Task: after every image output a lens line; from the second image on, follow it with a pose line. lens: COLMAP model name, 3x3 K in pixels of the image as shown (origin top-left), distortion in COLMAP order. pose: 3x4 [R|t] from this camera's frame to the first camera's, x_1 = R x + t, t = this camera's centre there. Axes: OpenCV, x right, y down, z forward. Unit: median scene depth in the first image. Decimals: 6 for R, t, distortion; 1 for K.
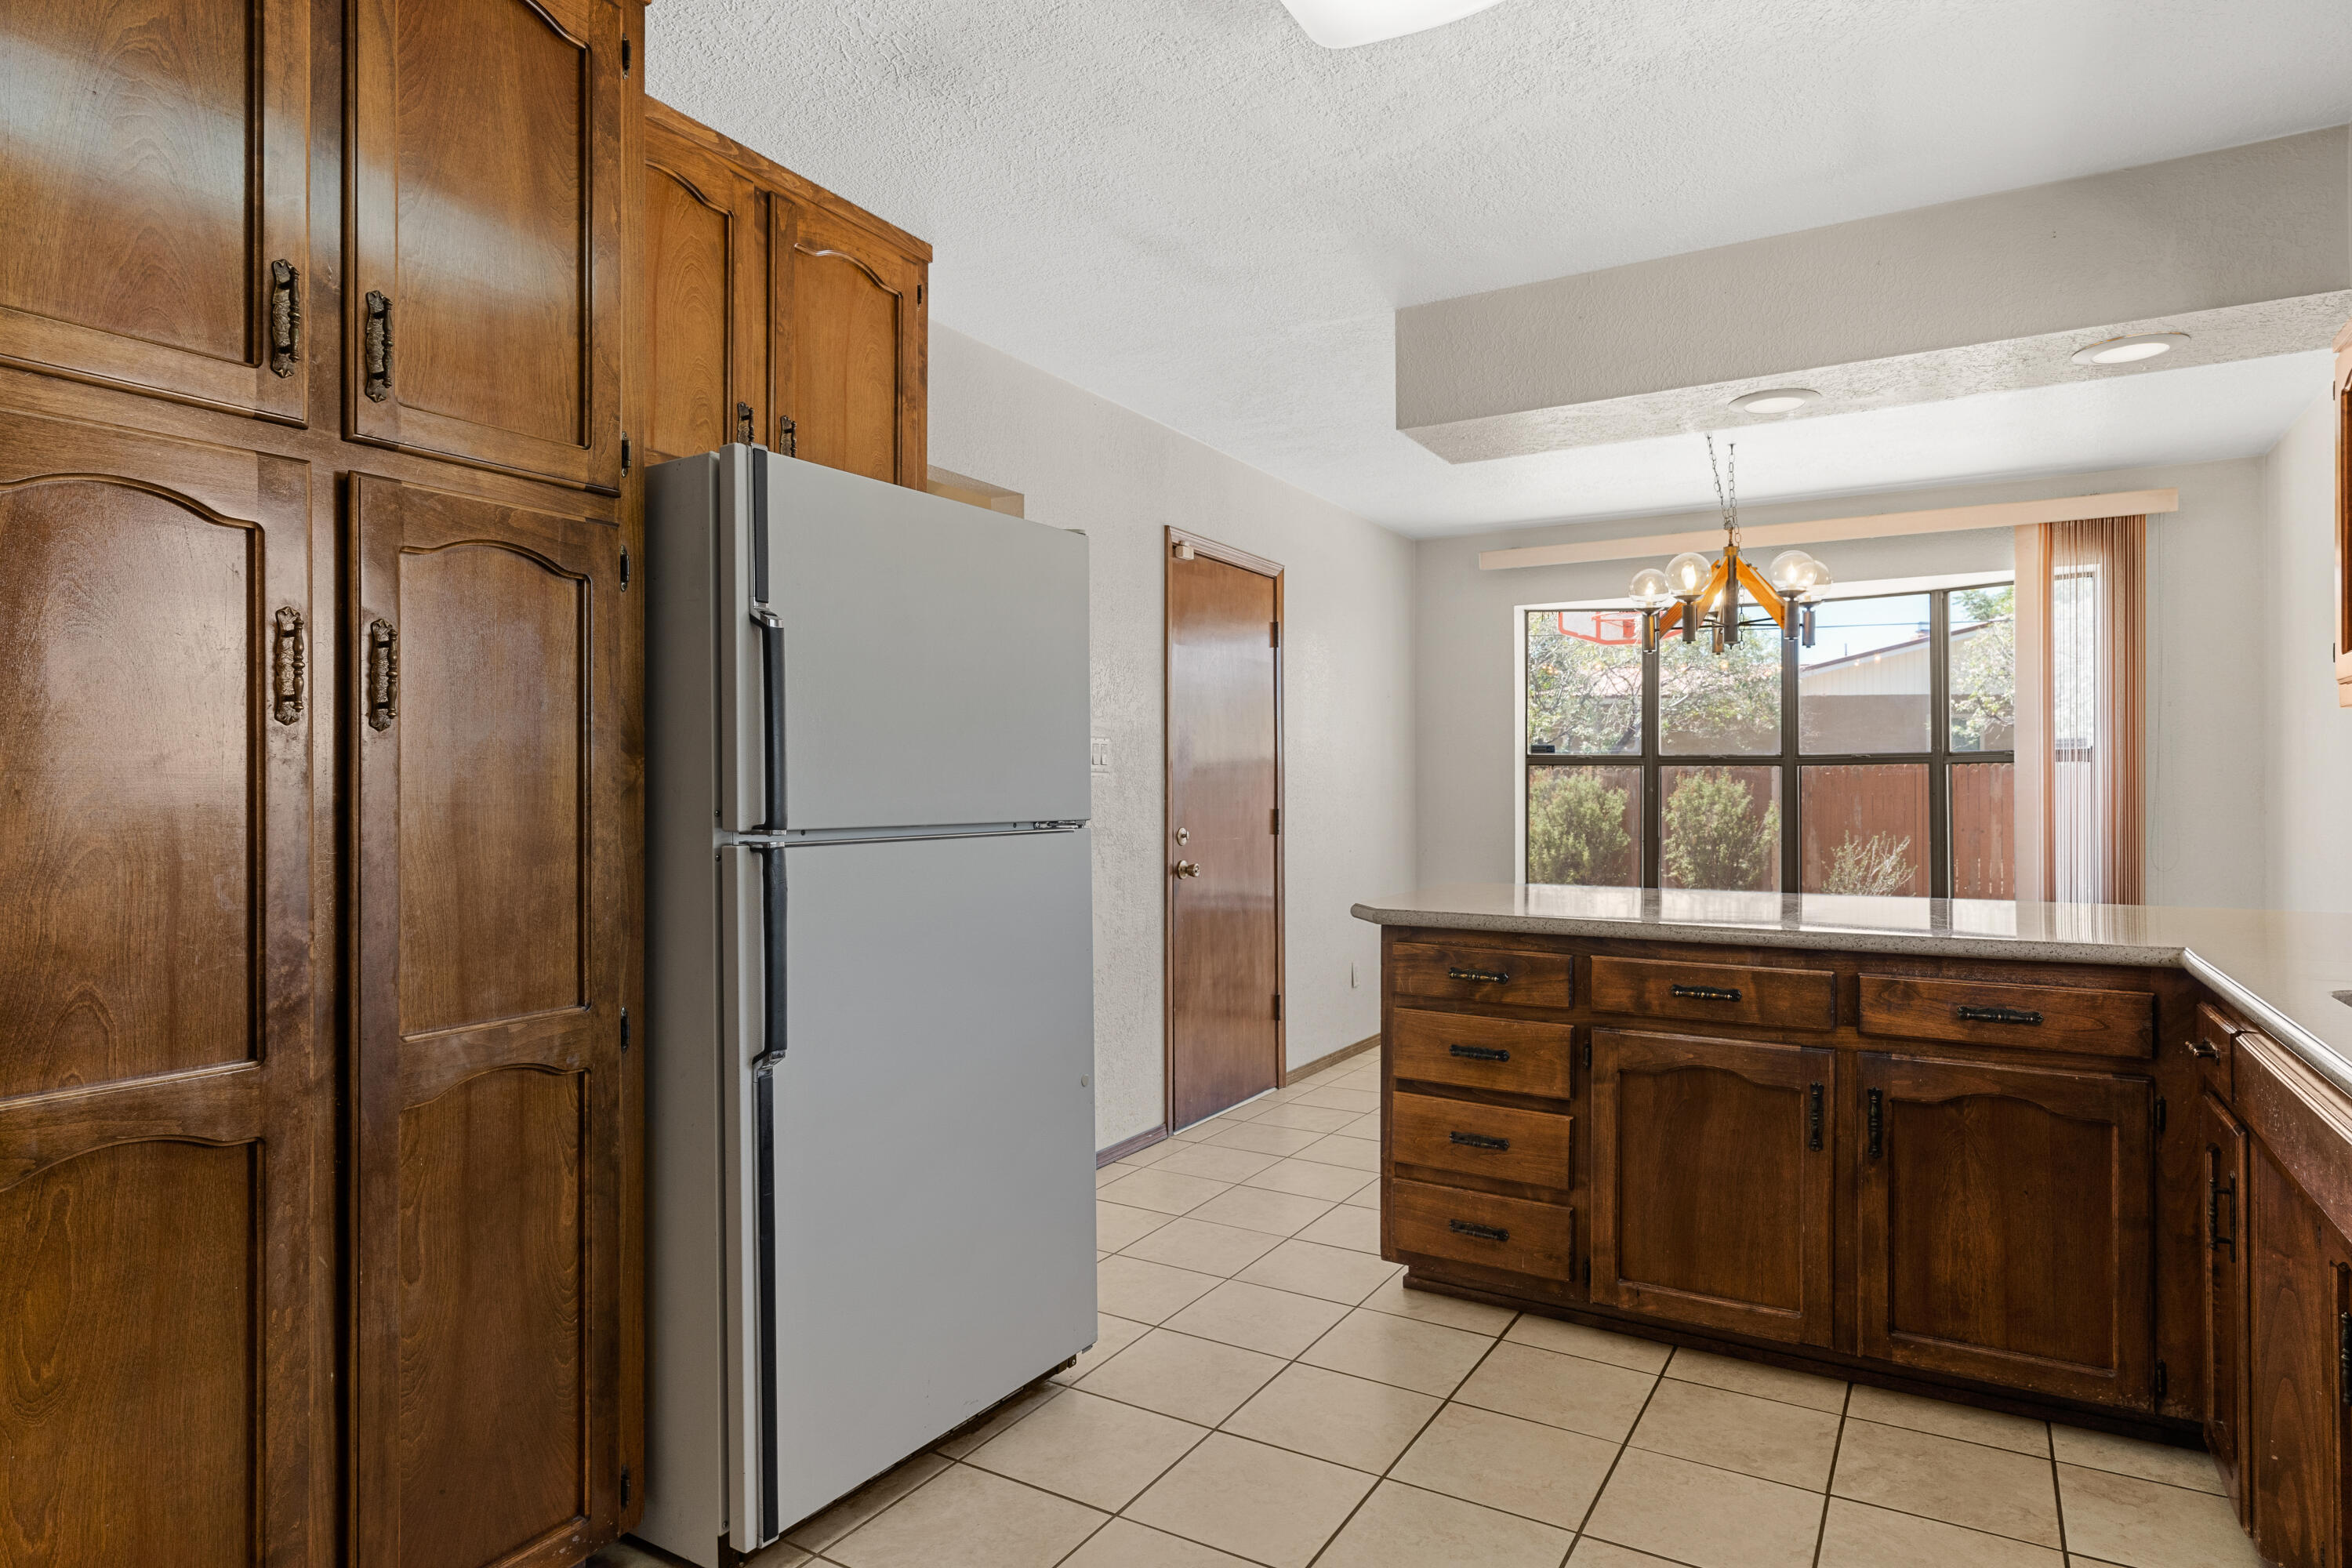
lens RADIAL K [[1317.6, 0, 1176.0], [0, 1317.6, 784.0], [0, 0, 1]] dist [-0.001553, 0.001598]
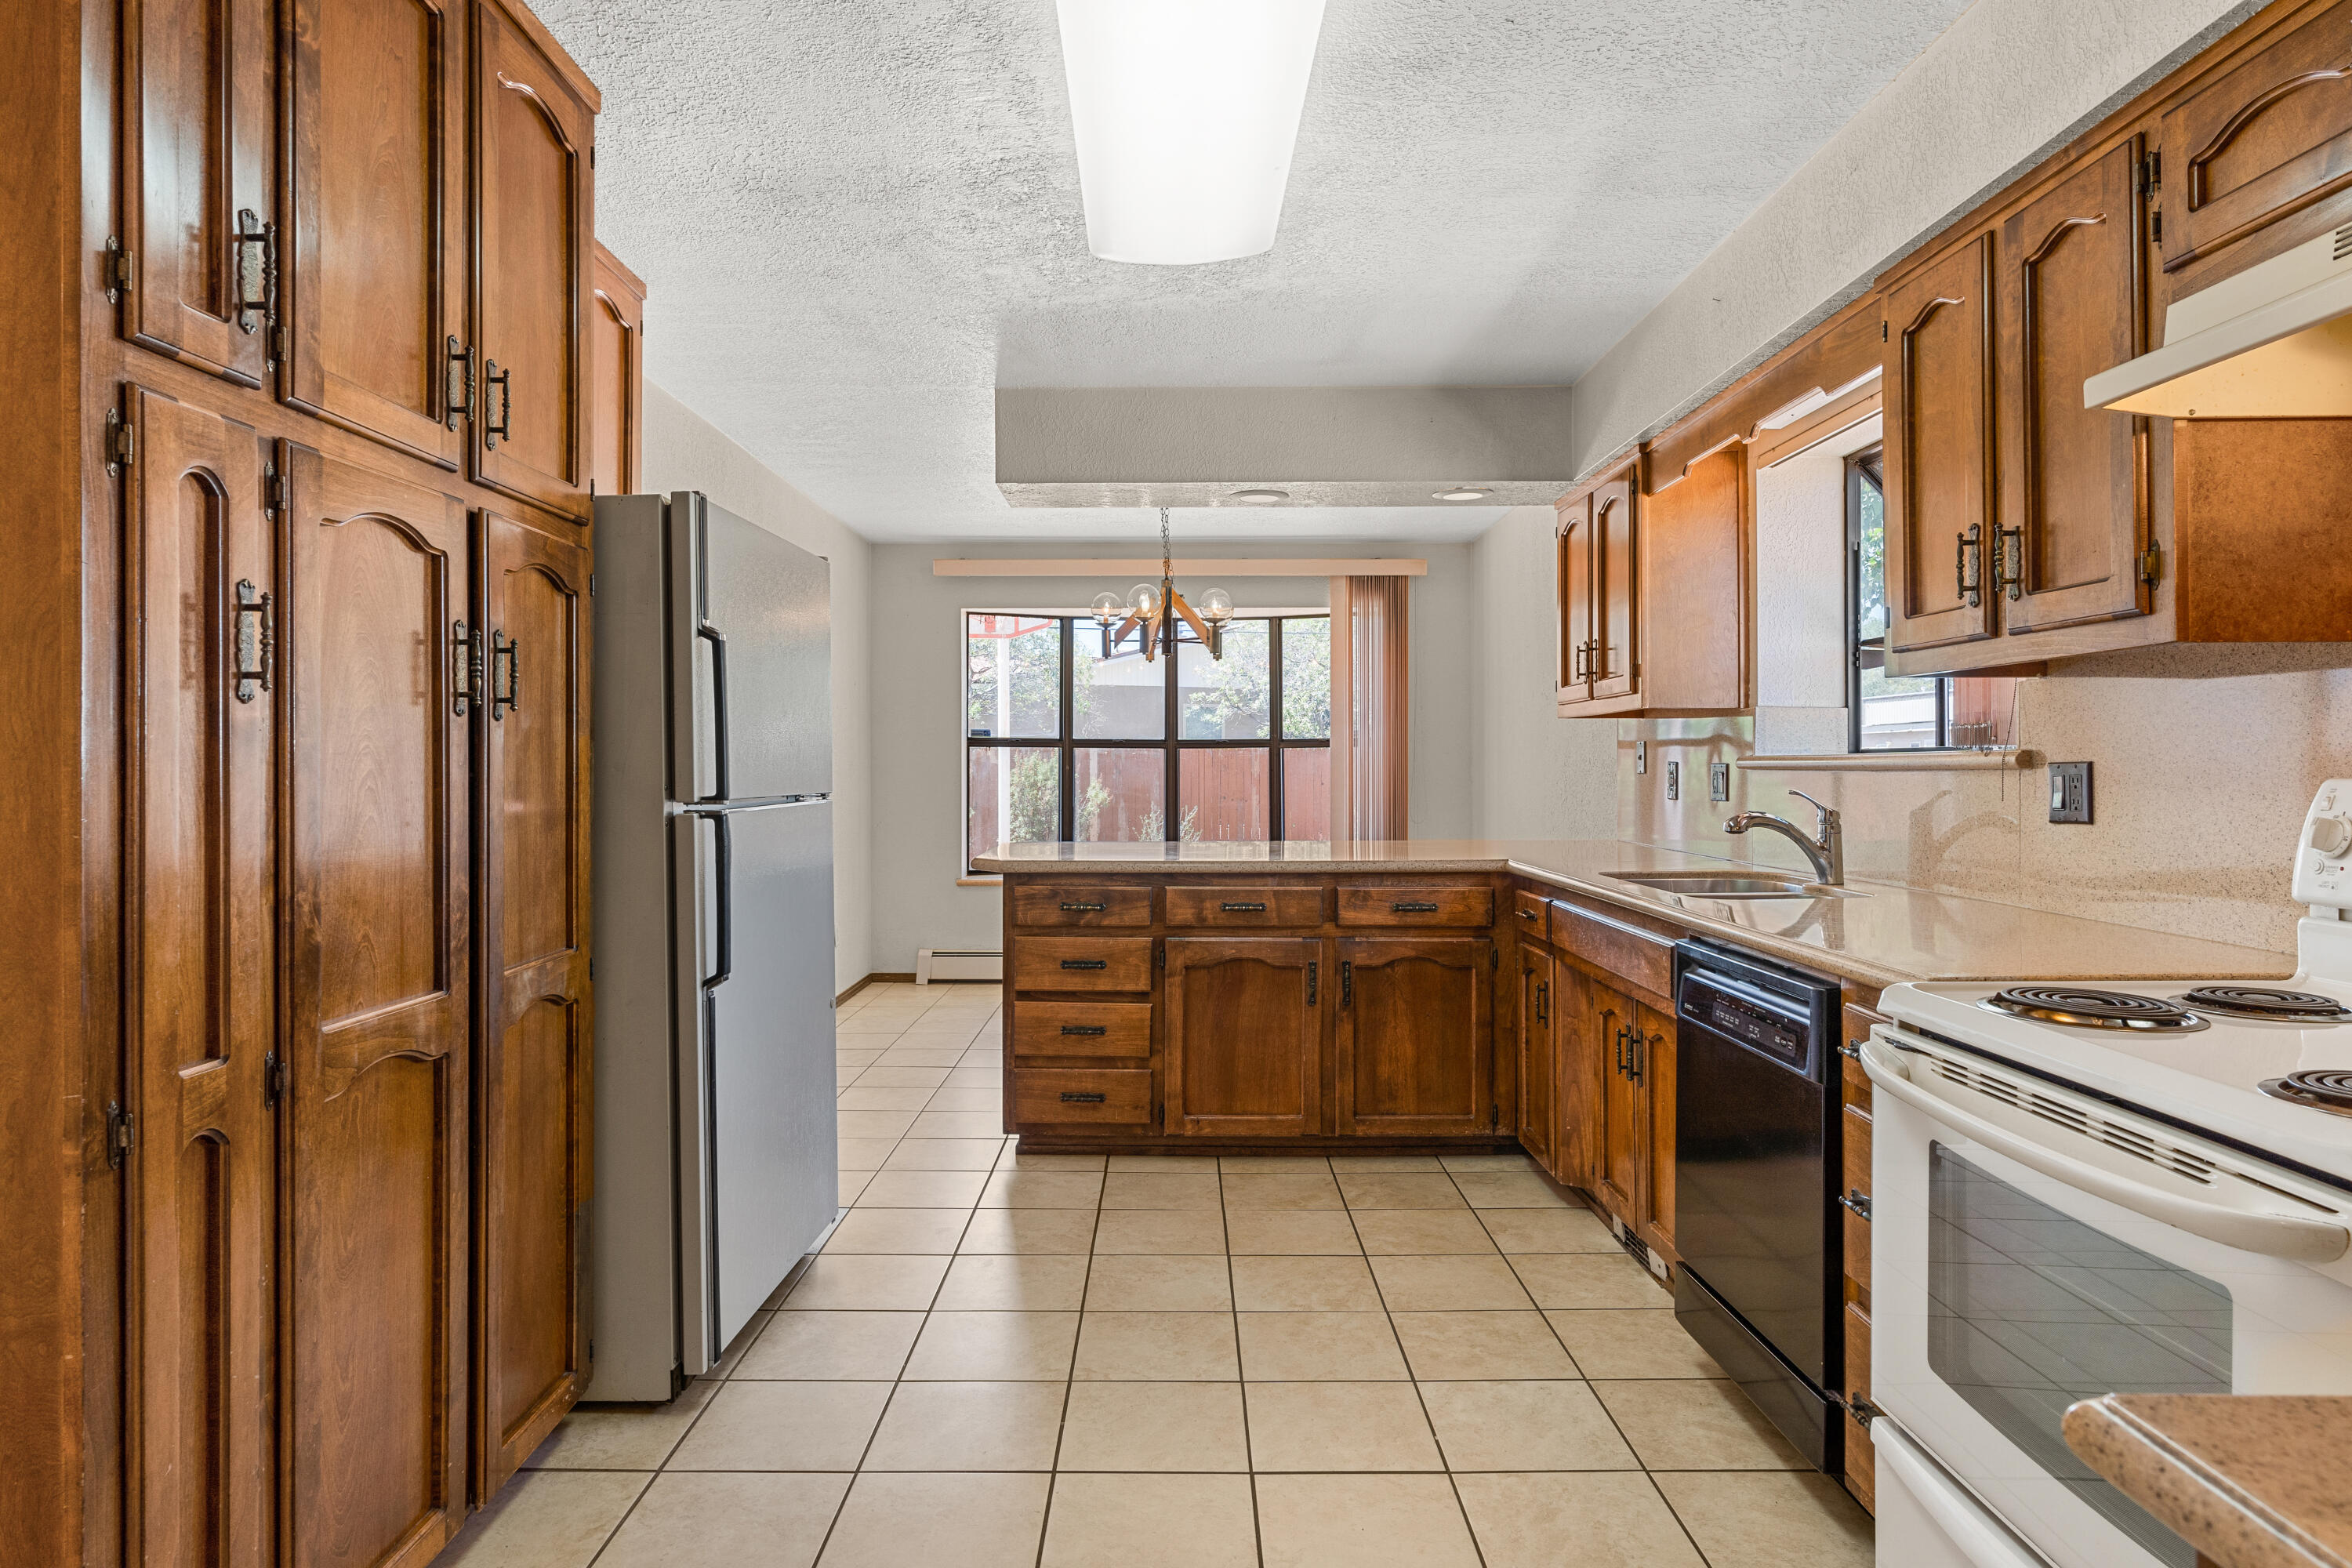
lens RADIAL K [[1334.6, 0, 1164.7], [0, 1334.6, 763.4], [0, 0, 1]] dist [-0.002093, 0.001441]
pose [[0.863208, 0.000335, 0.504848, -0.412188], [-0.001037, 0.999999, 0.001109, -0.001617], [-0.504847, -0.001481, 0.863208, -0.226369]]
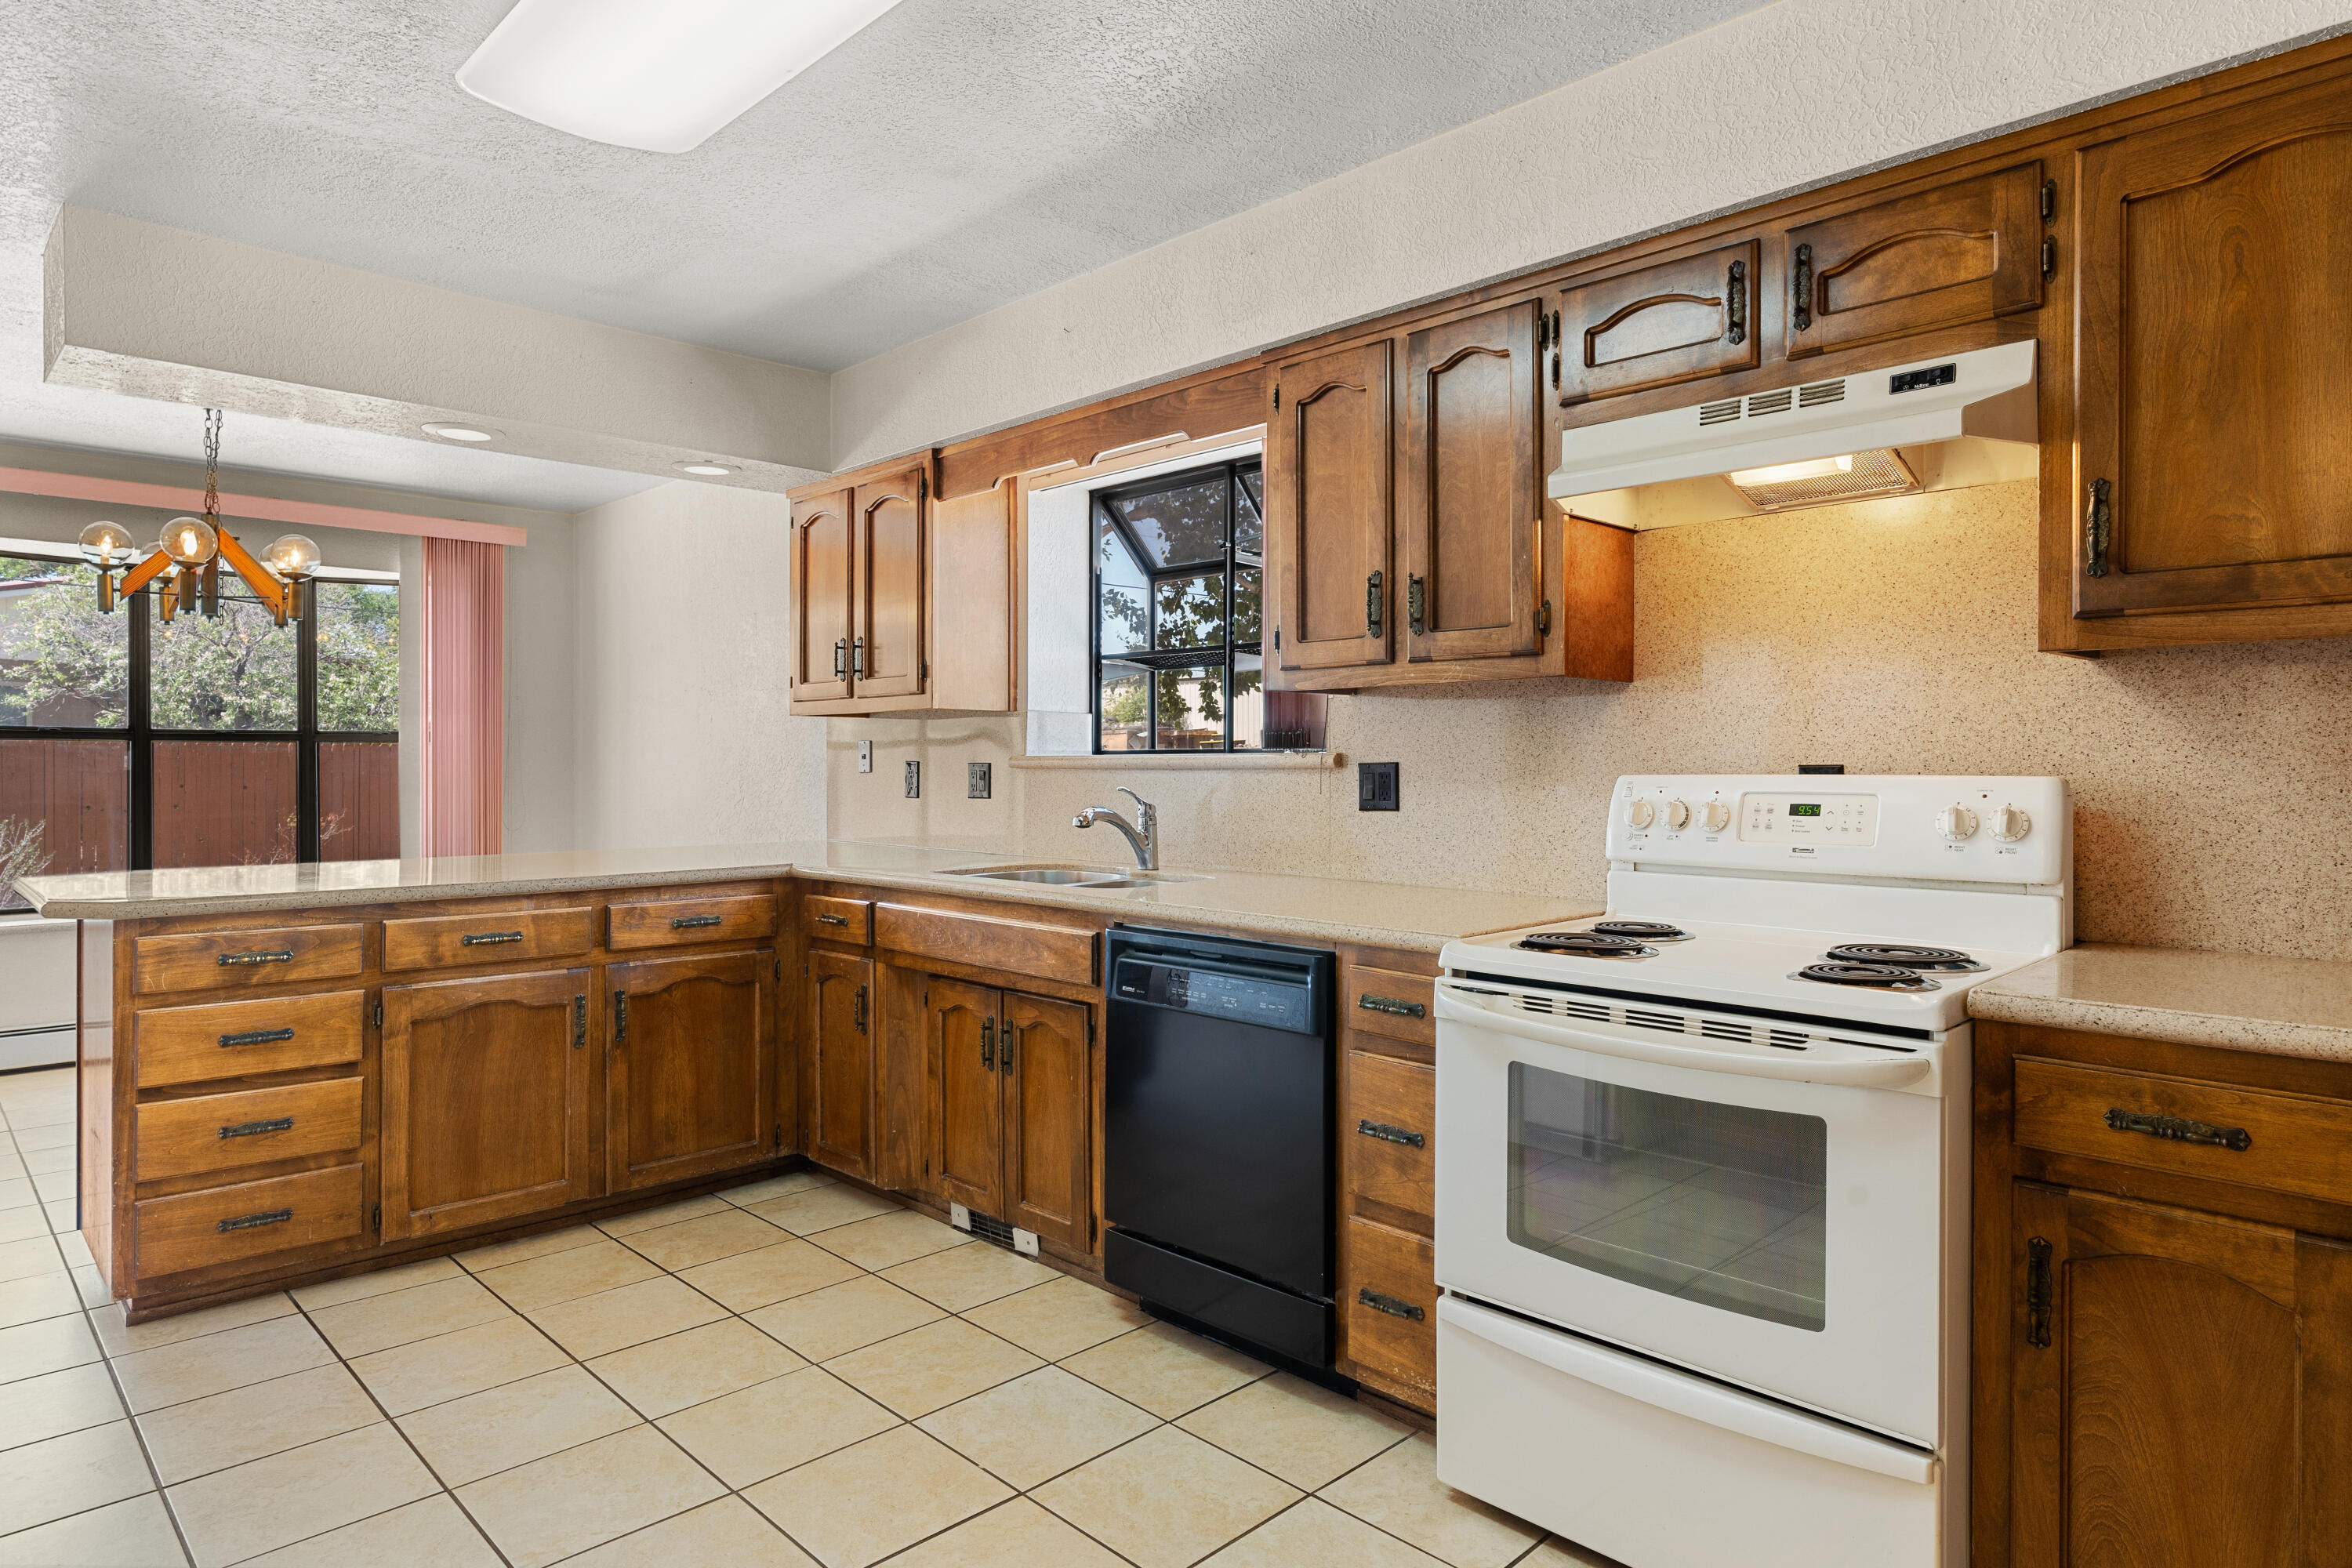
lens RADIAL K [[1348.5, 0, 1171.5], [0, 1348.5, 771.5], [0, 0, 1]] dist [-0.003270, 0.001467]
pose [[0.256593, -0.003445, 0.966513, -0.598386], [-0.004468, 0.999979, 0.004750, 0.000739], [-0.966509, -0.005538, 0.256573, 0.102829]]
